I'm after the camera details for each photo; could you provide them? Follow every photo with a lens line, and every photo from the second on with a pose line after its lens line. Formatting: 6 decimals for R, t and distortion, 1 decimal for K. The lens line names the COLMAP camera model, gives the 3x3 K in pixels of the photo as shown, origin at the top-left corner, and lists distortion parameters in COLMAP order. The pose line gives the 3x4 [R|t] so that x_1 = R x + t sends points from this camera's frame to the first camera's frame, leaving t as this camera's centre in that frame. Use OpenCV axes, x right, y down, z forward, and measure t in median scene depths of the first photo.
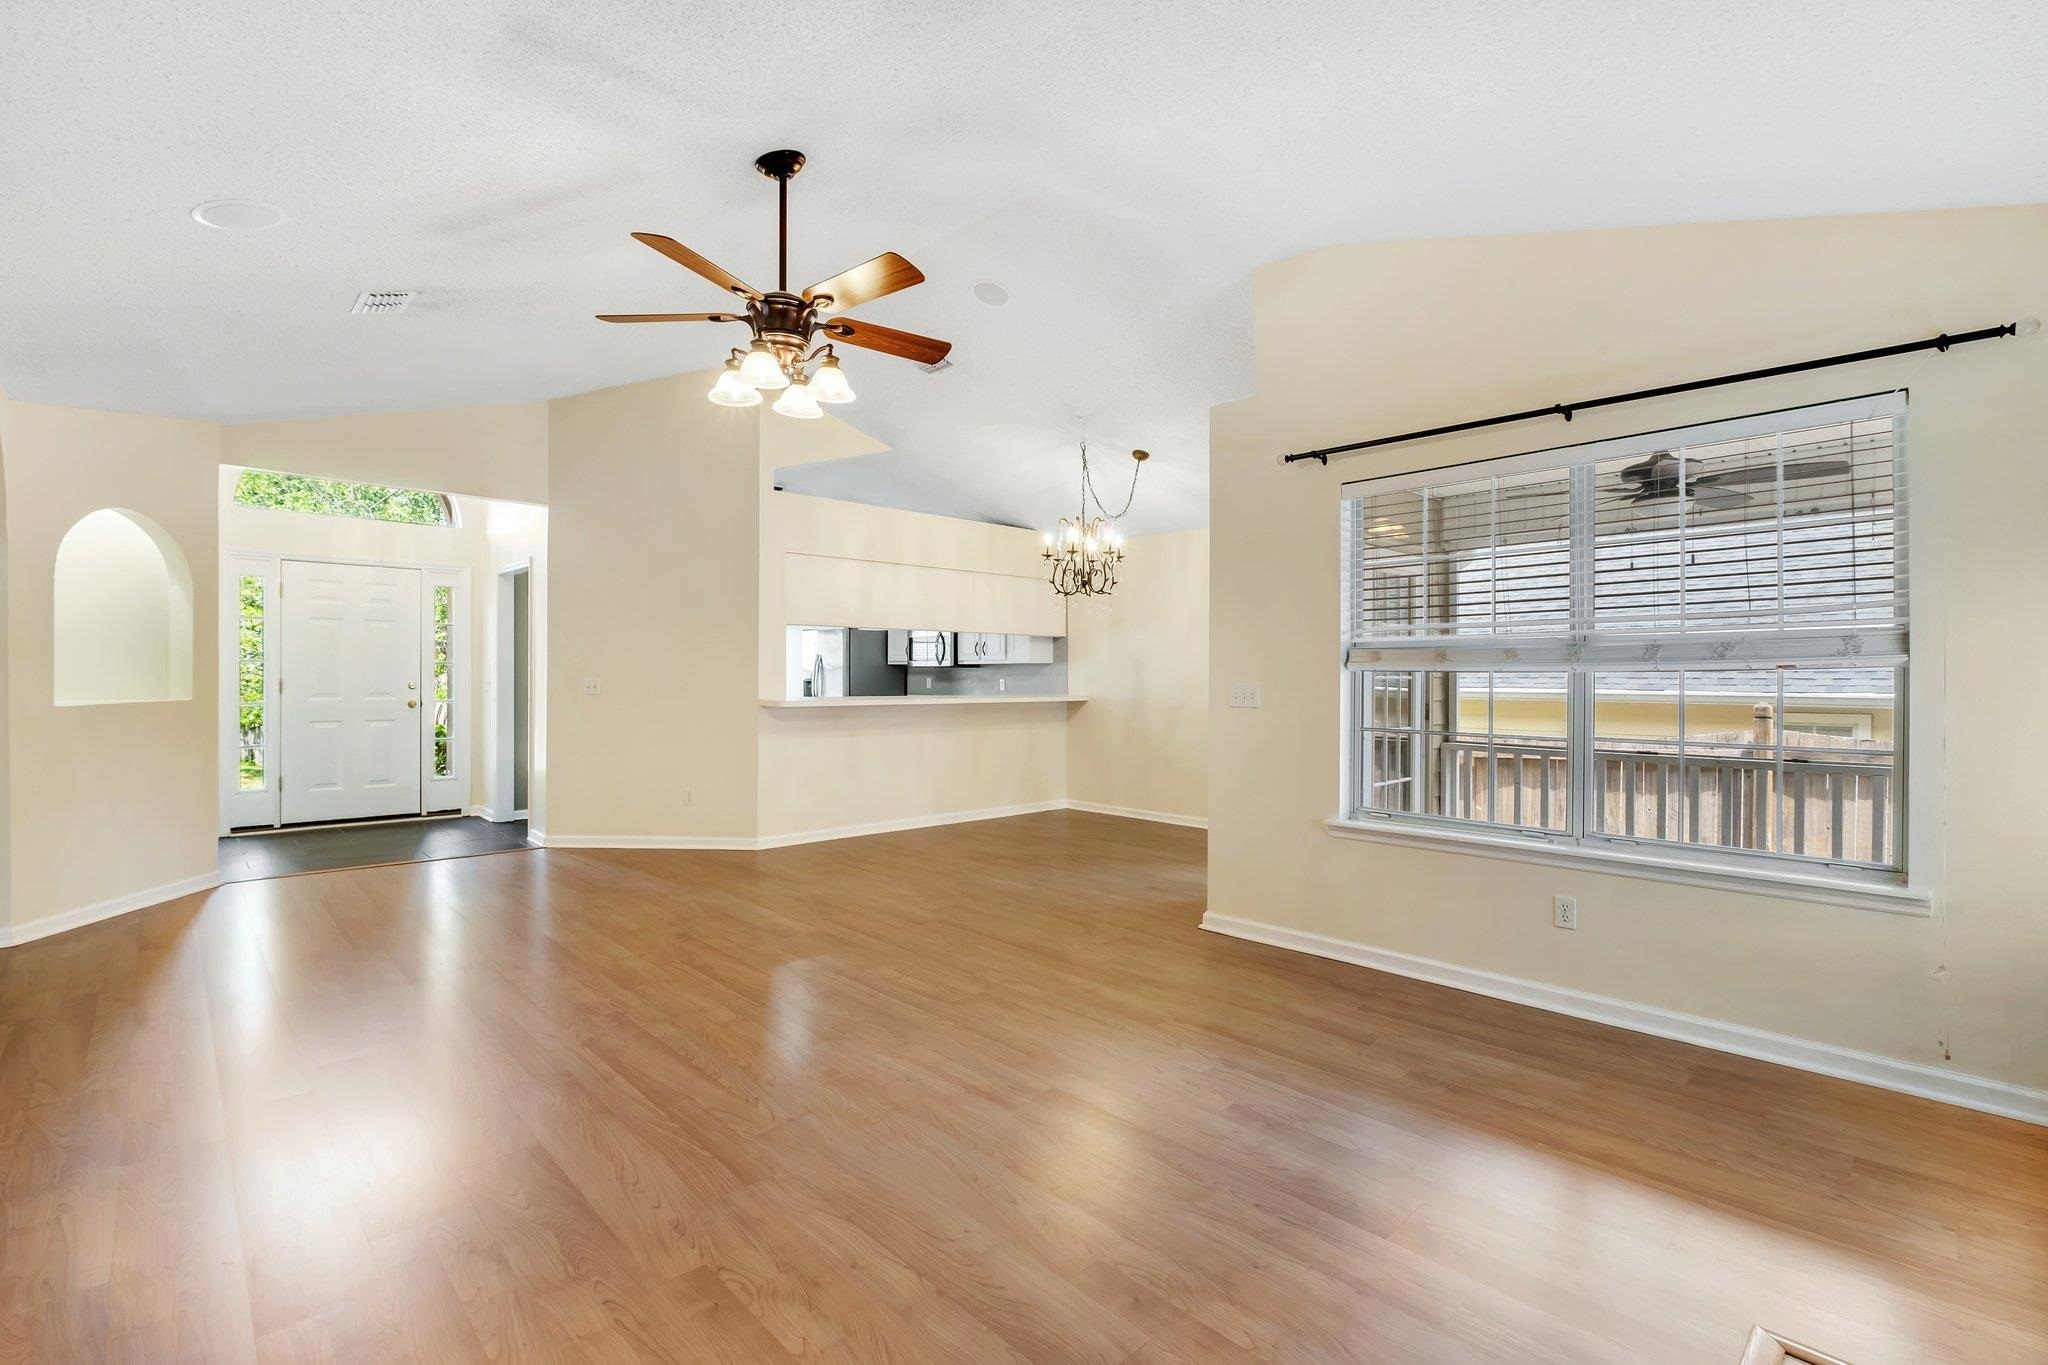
lens RADIAL K [[902.3, 0, 1017.9], [0, 902.3, 677.6], [0, 0, 1]] dist [-0.003511, -0.002314]
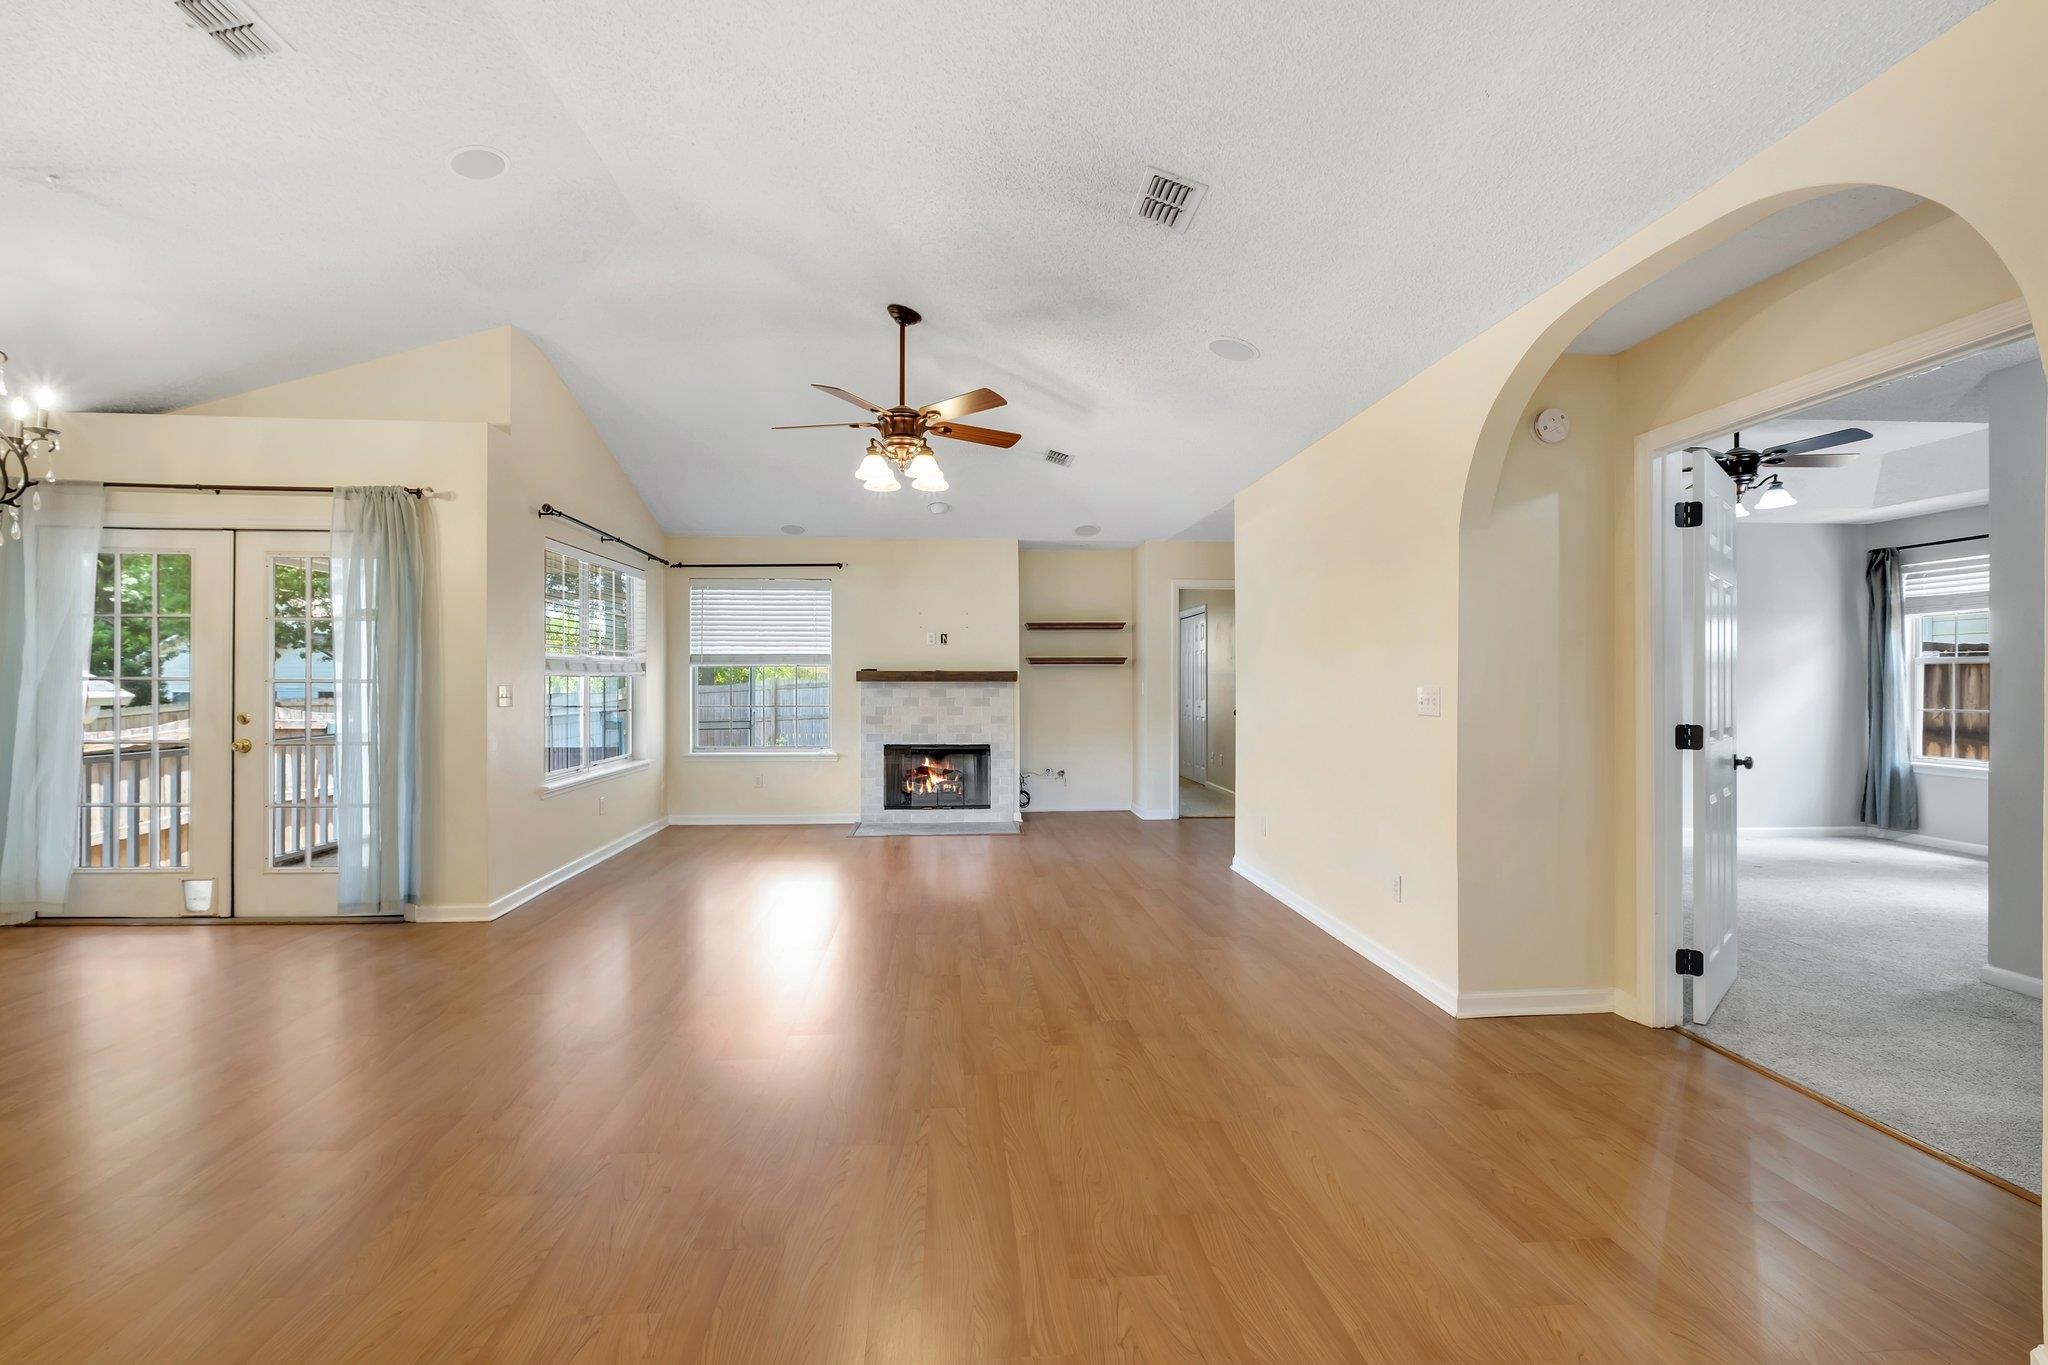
lens RADIAL K [[902.3, 0, 1013.6], [0, 902.3, 680.8], [0, 0, 1]] dist [-0.003511, -0.002314]
pose [[-0.773988, -0.003442, 0.633191, -0.534074], [-0.004182, 0.999991, 0.000325, -0.001245], [-0.633187, -0.002397, -0.773995, 0.823401]]
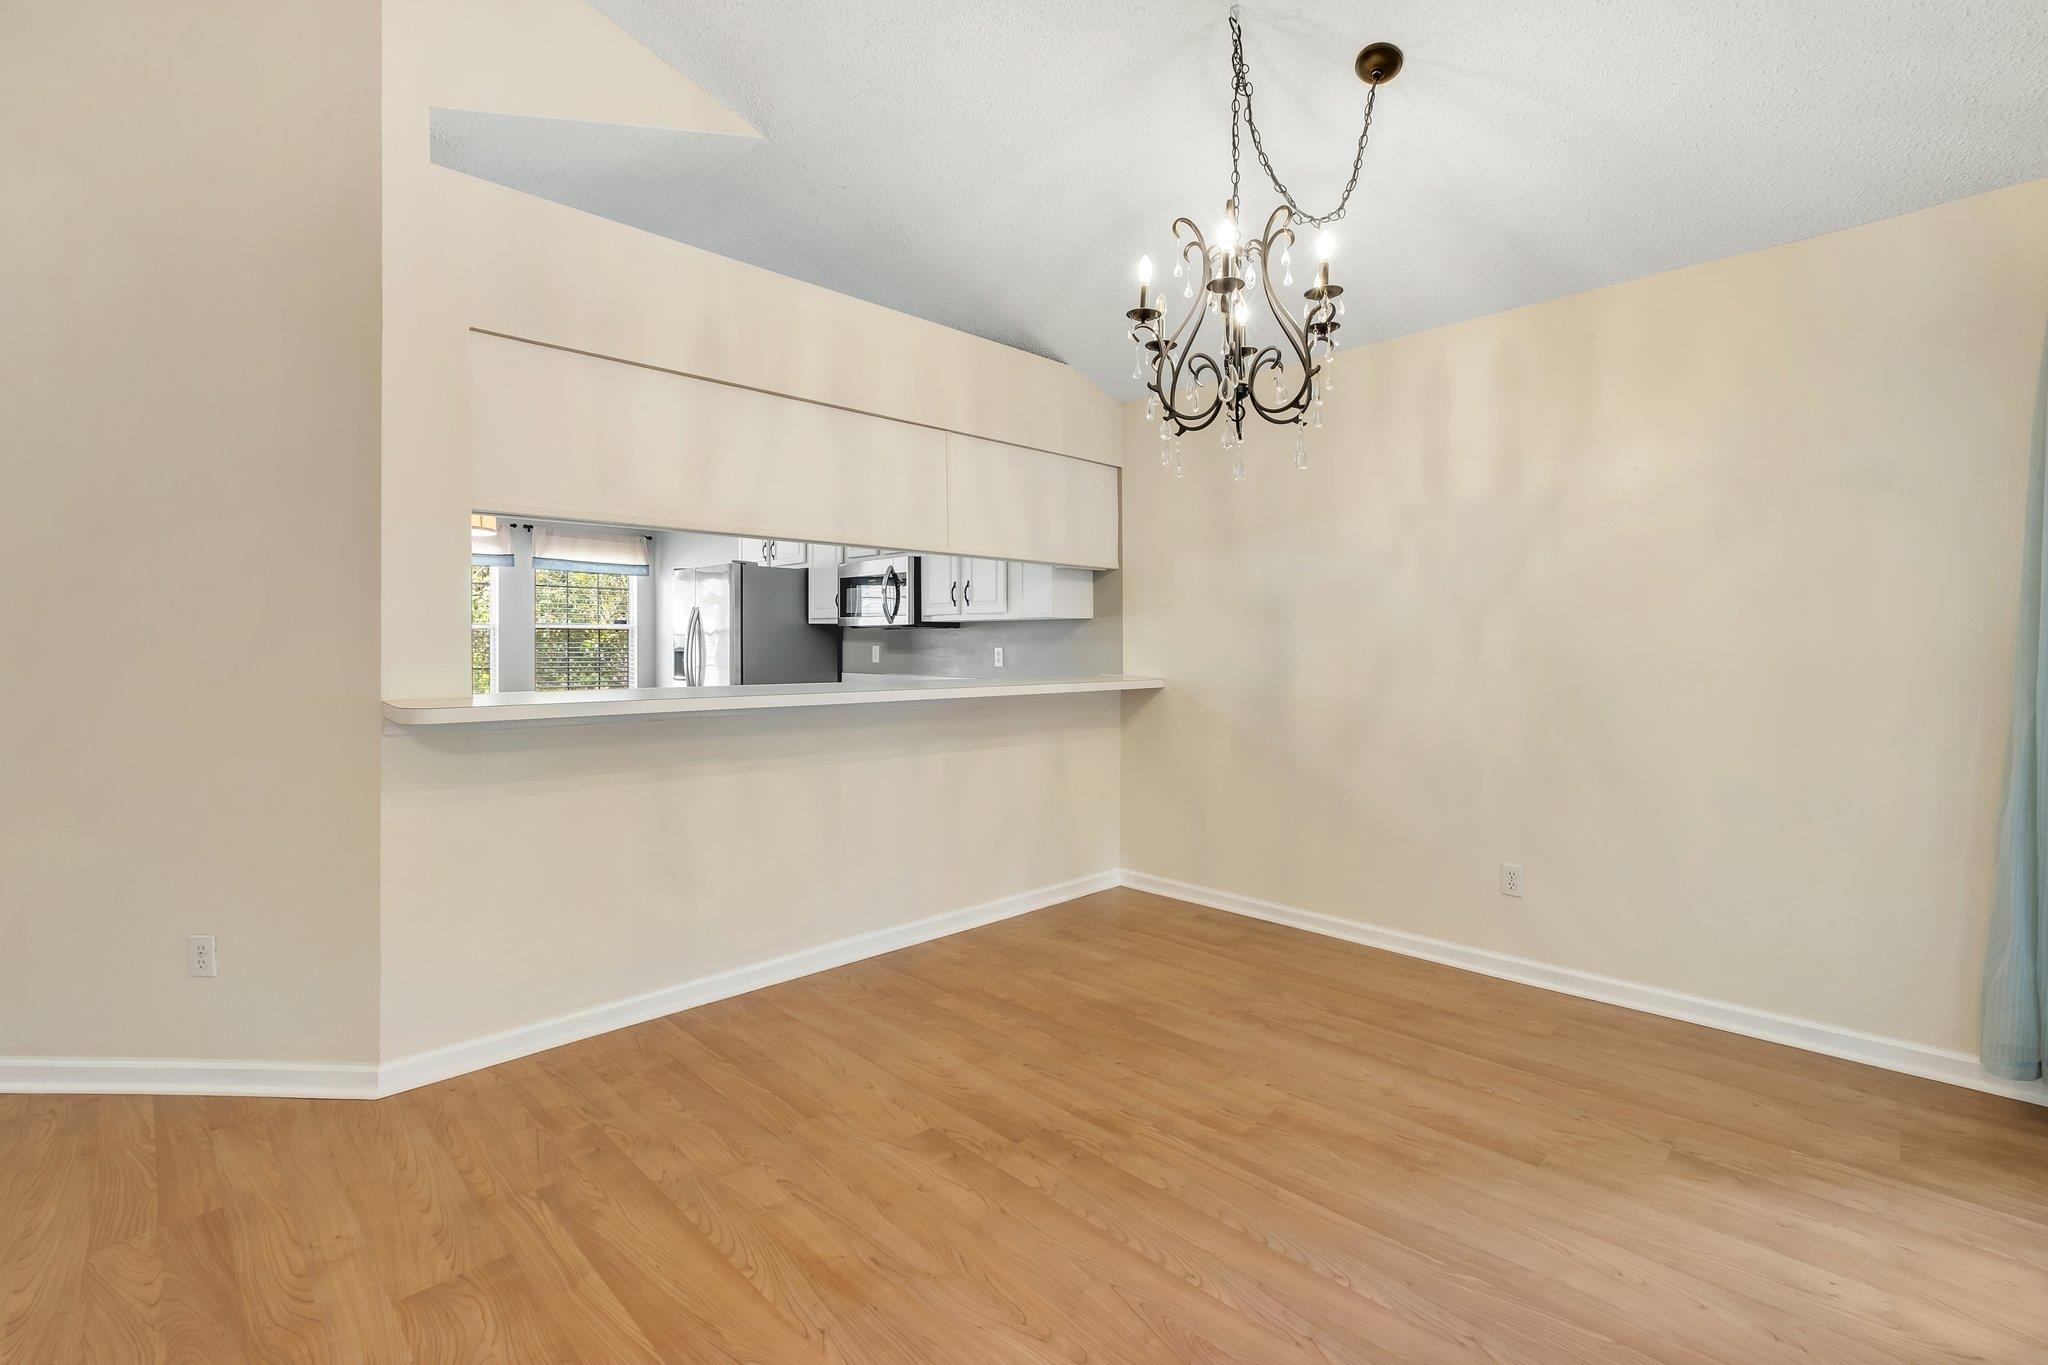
lens RADIAL K [[902.3, 0, 1014.9], [0, 902.3, 657.6], [0, 0, 1]] dist [-0.003511, -0.002314]
pose [[0.999779, -0.001716, 0.020963, -0.023061], [0.001472, 0.999931, 0.011642, 0.001651], [-0.020981, -0.011609, 0.999712, 0.514359]]
